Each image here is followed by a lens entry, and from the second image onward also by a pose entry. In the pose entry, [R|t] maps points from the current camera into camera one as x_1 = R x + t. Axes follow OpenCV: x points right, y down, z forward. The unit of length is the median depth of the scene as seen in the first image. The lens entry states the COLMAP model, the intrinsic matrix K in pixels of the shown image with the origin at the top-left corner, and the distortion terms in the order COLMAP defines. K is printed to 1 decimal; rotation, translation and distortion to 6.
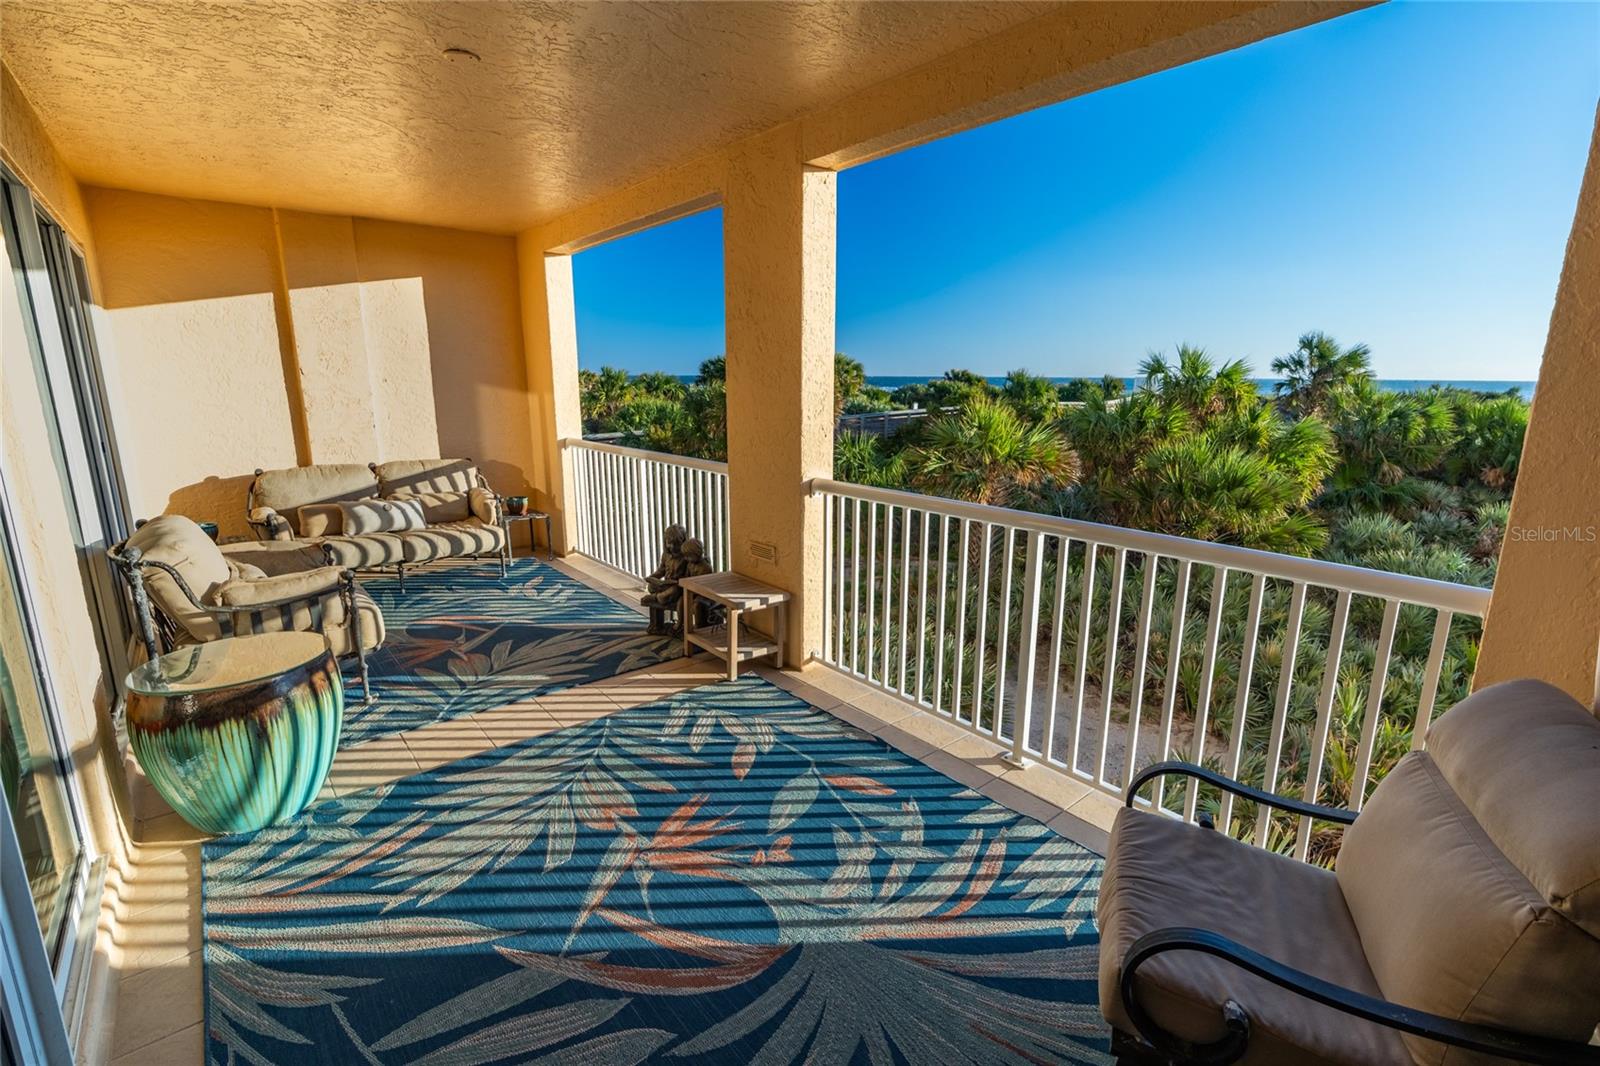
lens RADIAL K [[745.3, 0, 811.6], [0, 745.3, 481.6], [0, 0, 1]] dist [0.000706, 0.000889]
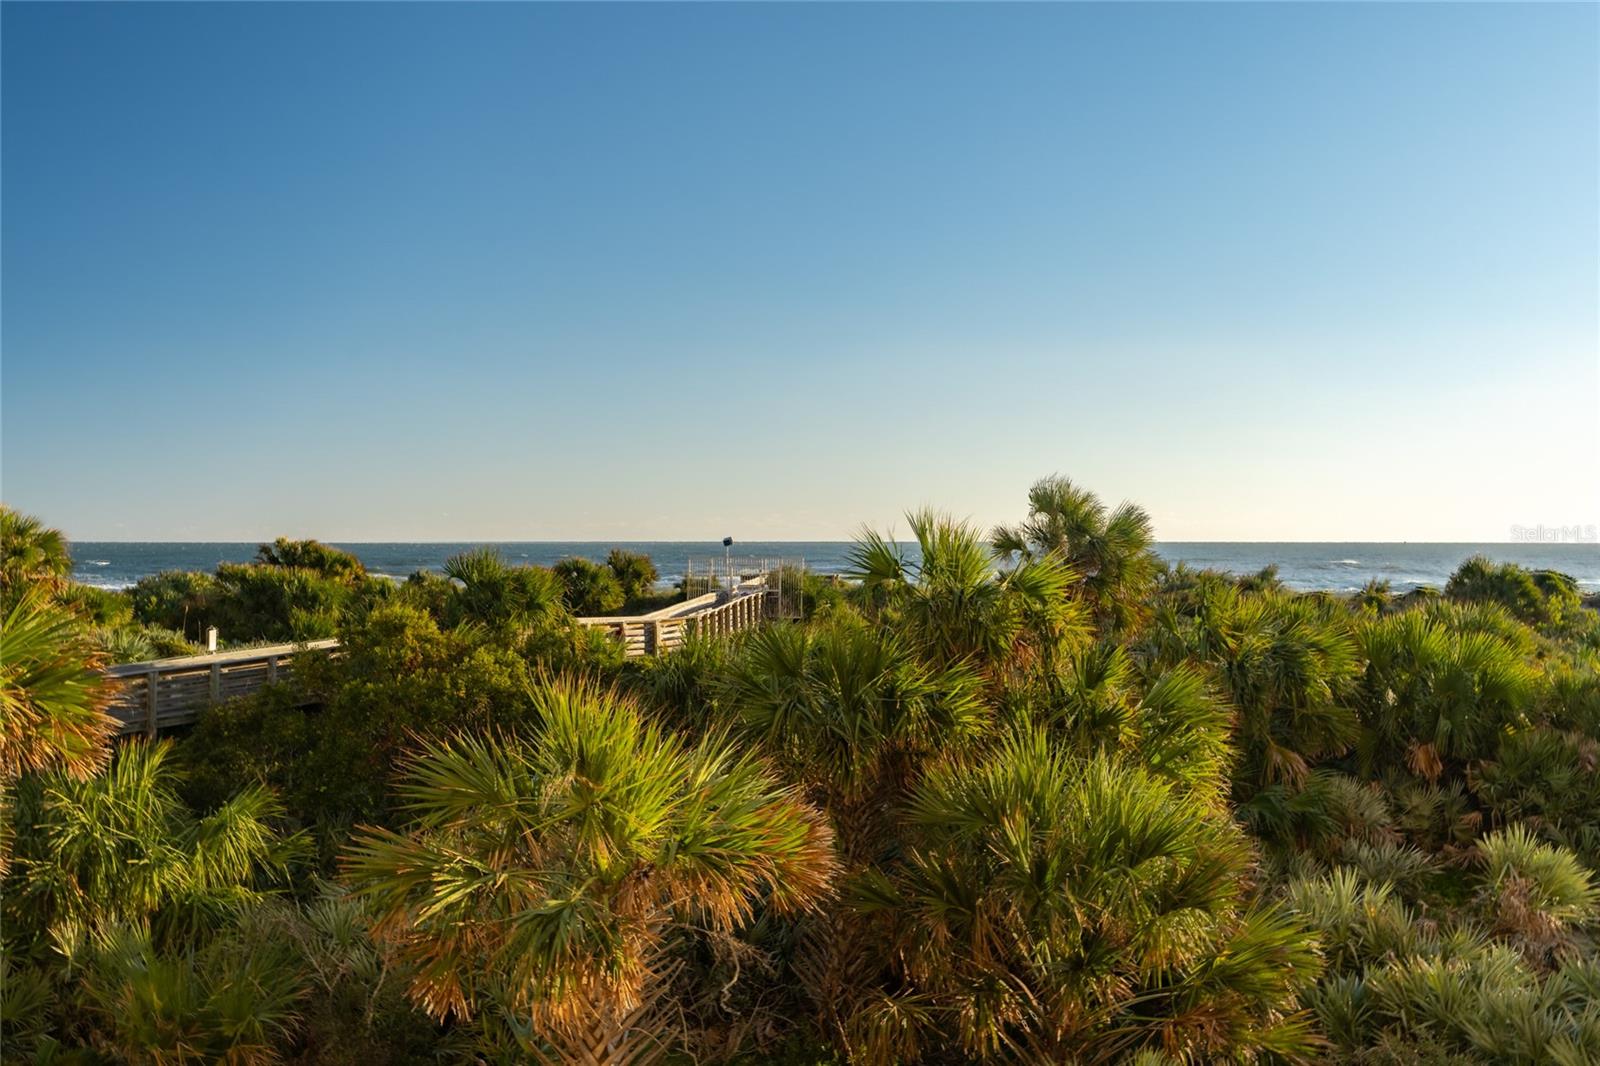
lens RADIAL K [[1562.6, 0, 845.0], [0, 1562.6, 582.1], [0, 0, 1]] dist [0.023523, 0.010921]
pose [[0.852053, -0.018489, 0.523129, -0.207974], [0.078192, 0.992659, -0.092272, -0.341351], [-0.517583, 0.119525, 0.847243, 1.291327]]
